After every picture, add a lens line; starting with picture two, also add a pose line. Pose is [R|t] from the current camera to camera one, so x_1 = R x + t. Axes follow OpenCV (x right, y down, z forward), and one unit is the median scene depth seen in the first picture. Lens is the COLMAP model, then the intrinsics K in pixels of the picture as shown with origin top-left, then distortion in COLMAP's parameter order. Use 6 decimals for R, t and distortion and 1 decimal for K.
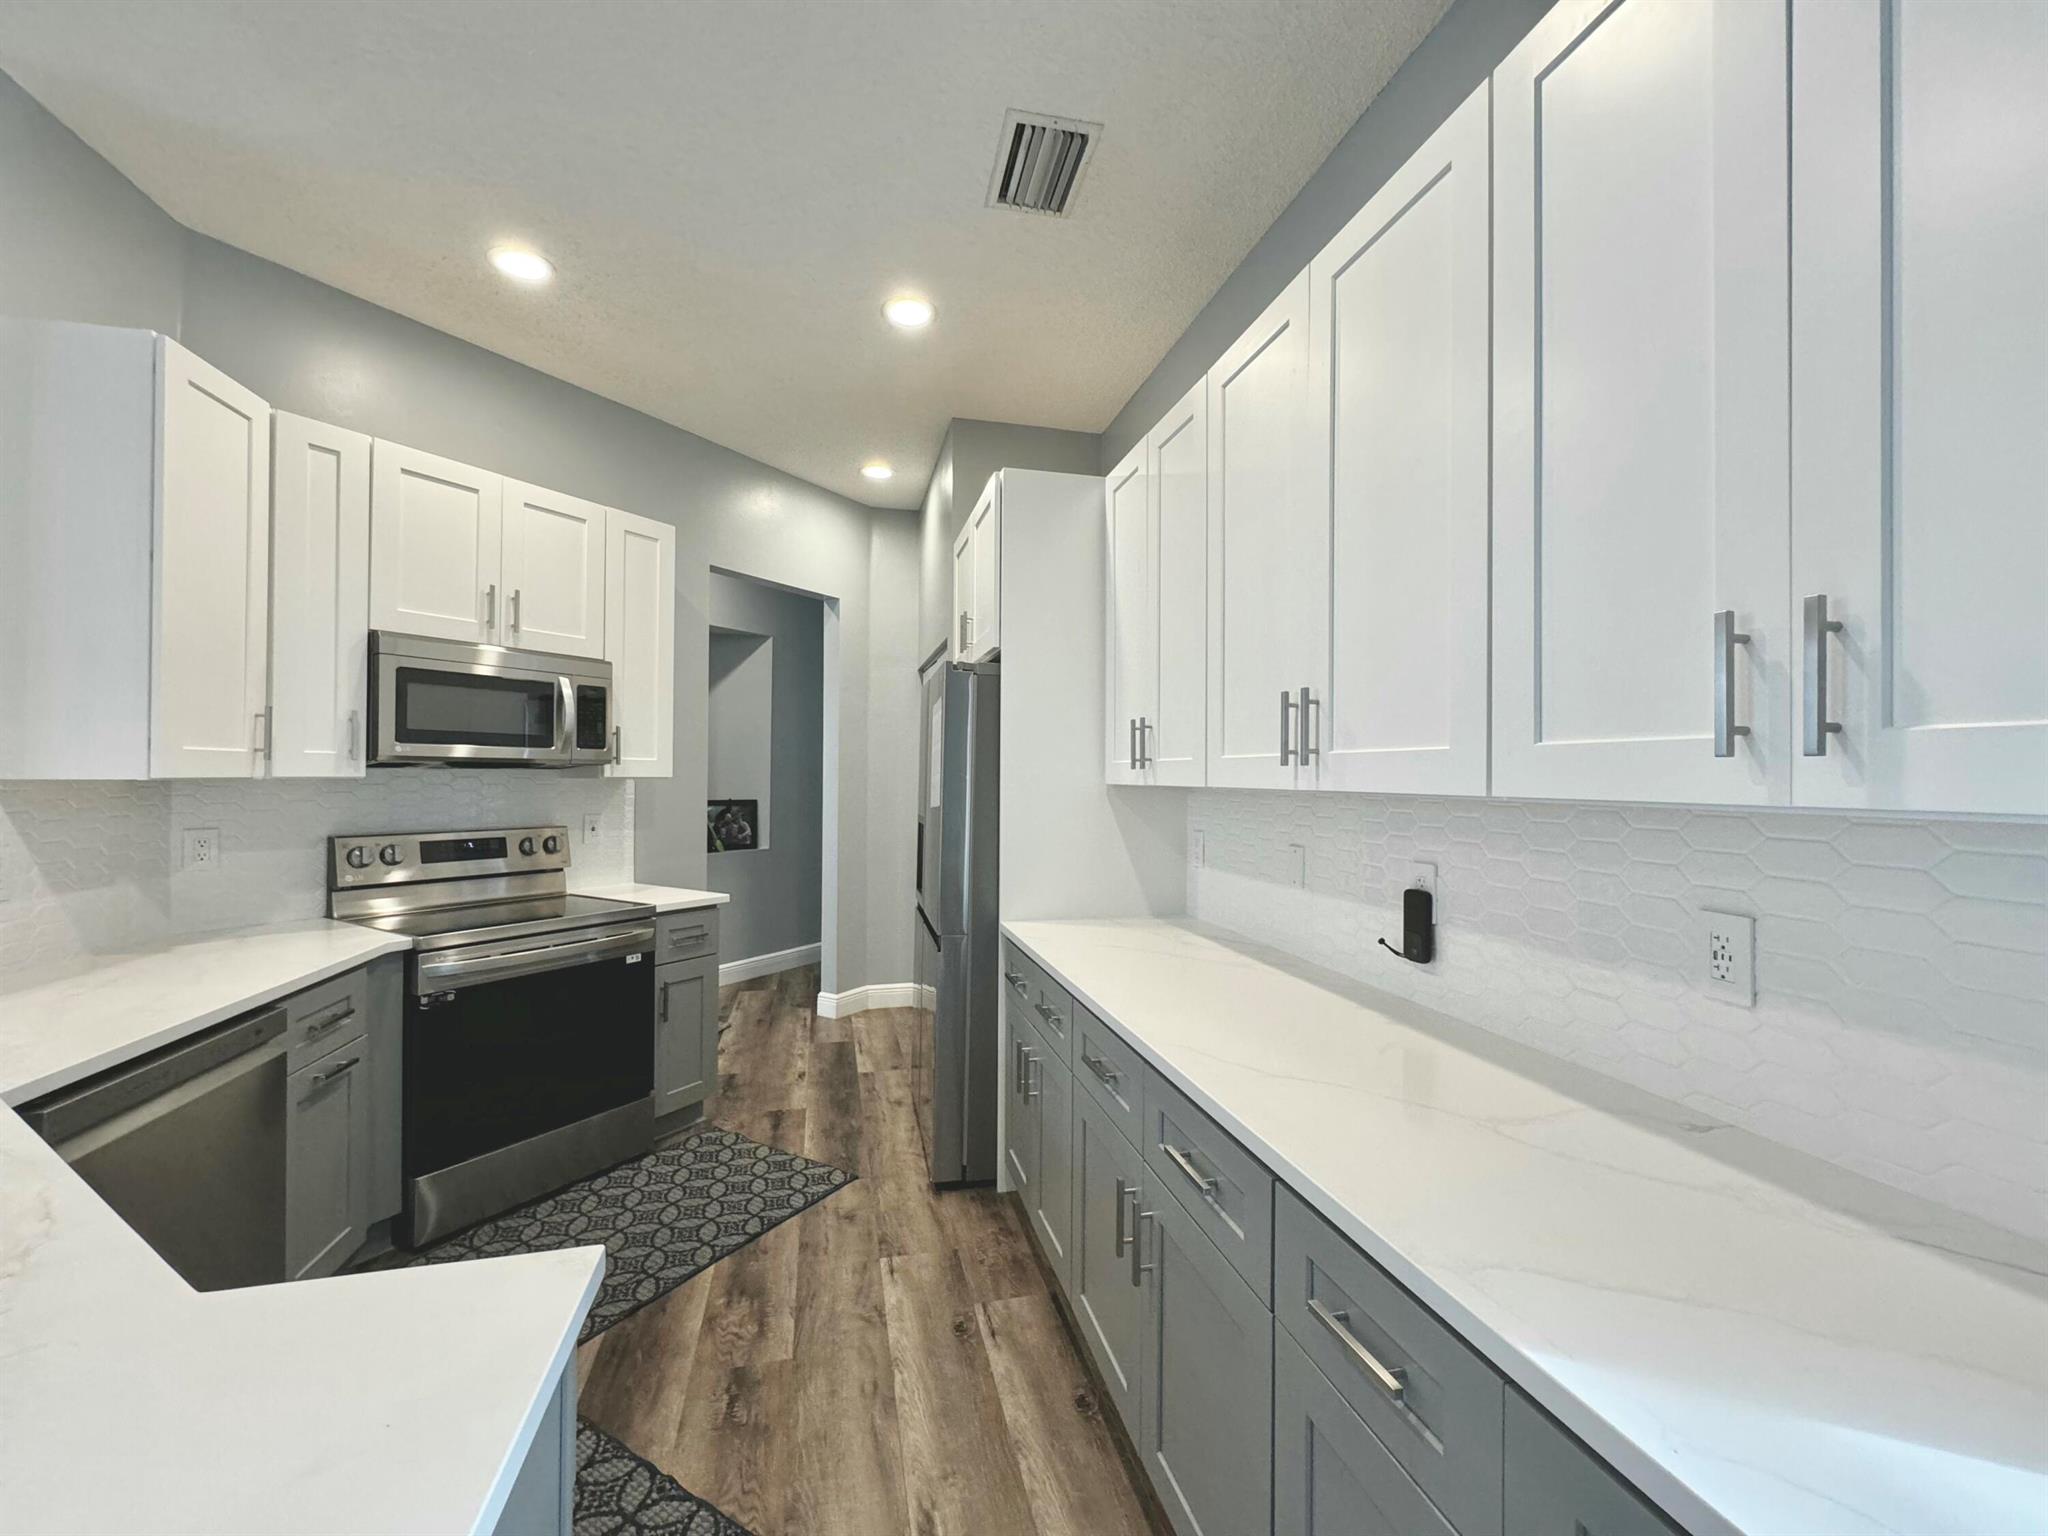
lens RADIAL K [[817.6, 0, 1026.0], [0, 817.6, 772.0], [0, 0, 1]] dist [-0.003163, -0.000525]
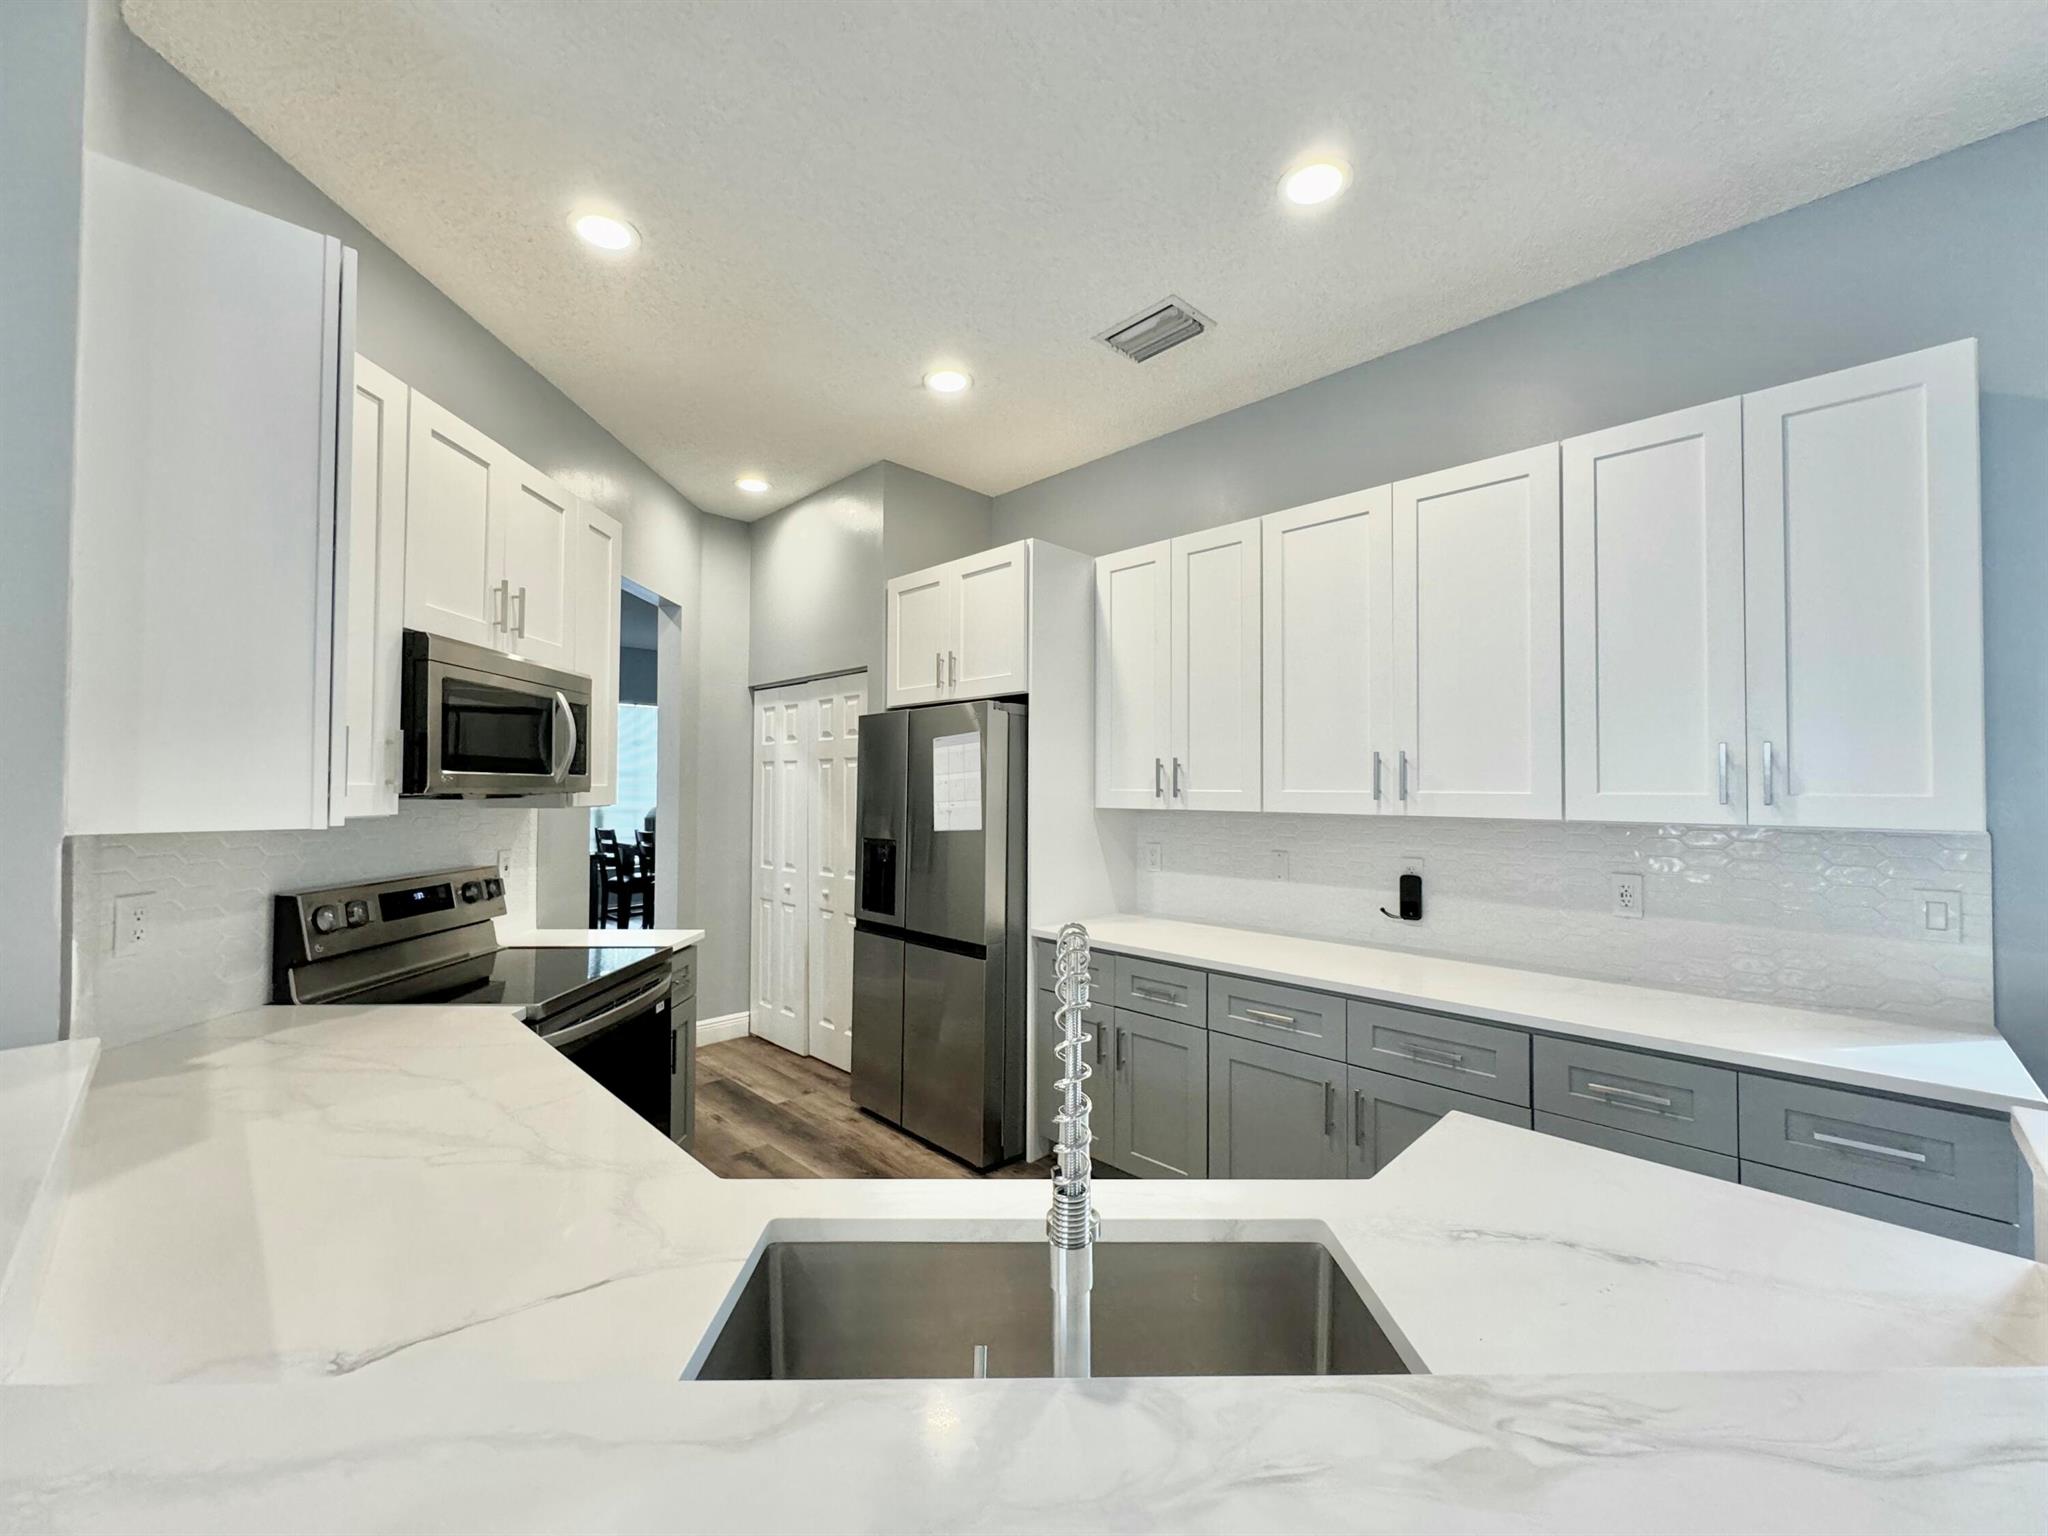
lens RADIAL K [[817.6, 0, 1024.0], [0, 817.6, 772.6], [0, 0, 1]] dist [-0.003163, -0.000525]
pose [[0.854711, 0.007661, 0.519047, -0.647132], [-0.002124, 0.999934, -0.011261, -0.024518], [-0.519099, 0.008522, 0.854671, 0.010915]]
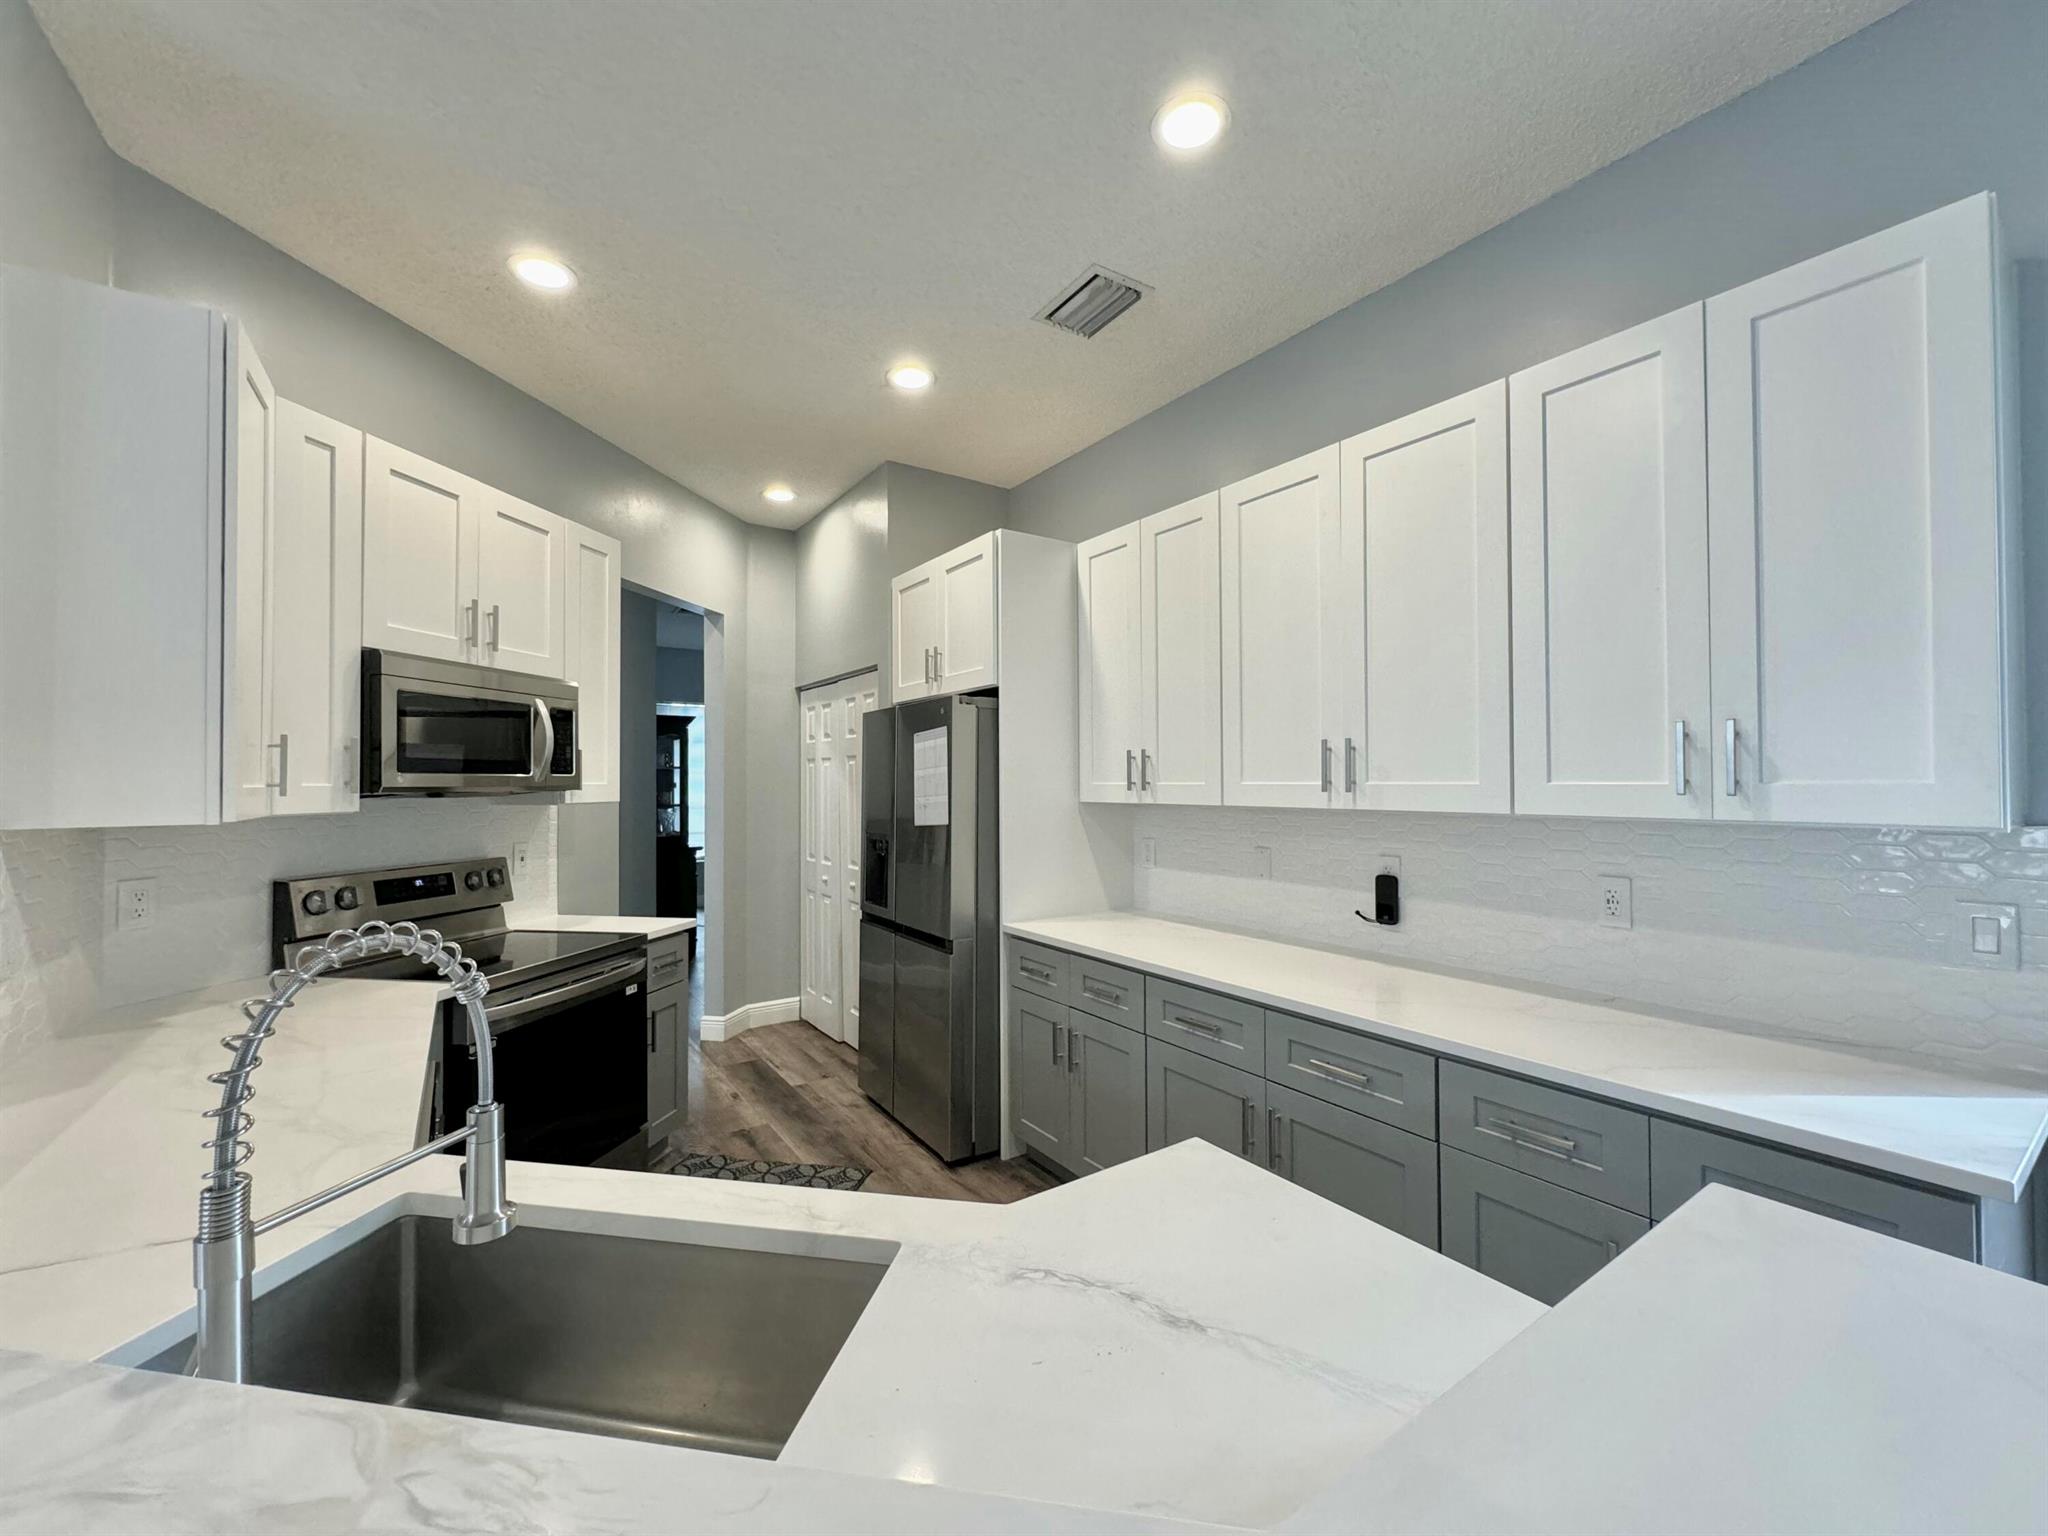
lens RADIAL K [[817.6, 0, 1025.1], [0, 817.6, 772.3], [0, 0, 1]] dist [-0.003163, -0.000525]
pose [[0.936043, -0.006929, 0.351818, -0.406014], [0.008977, 0.999951, -0.004191, -0.024379], [-0.351772, 0.007081, 0.936059, -0.087452]]
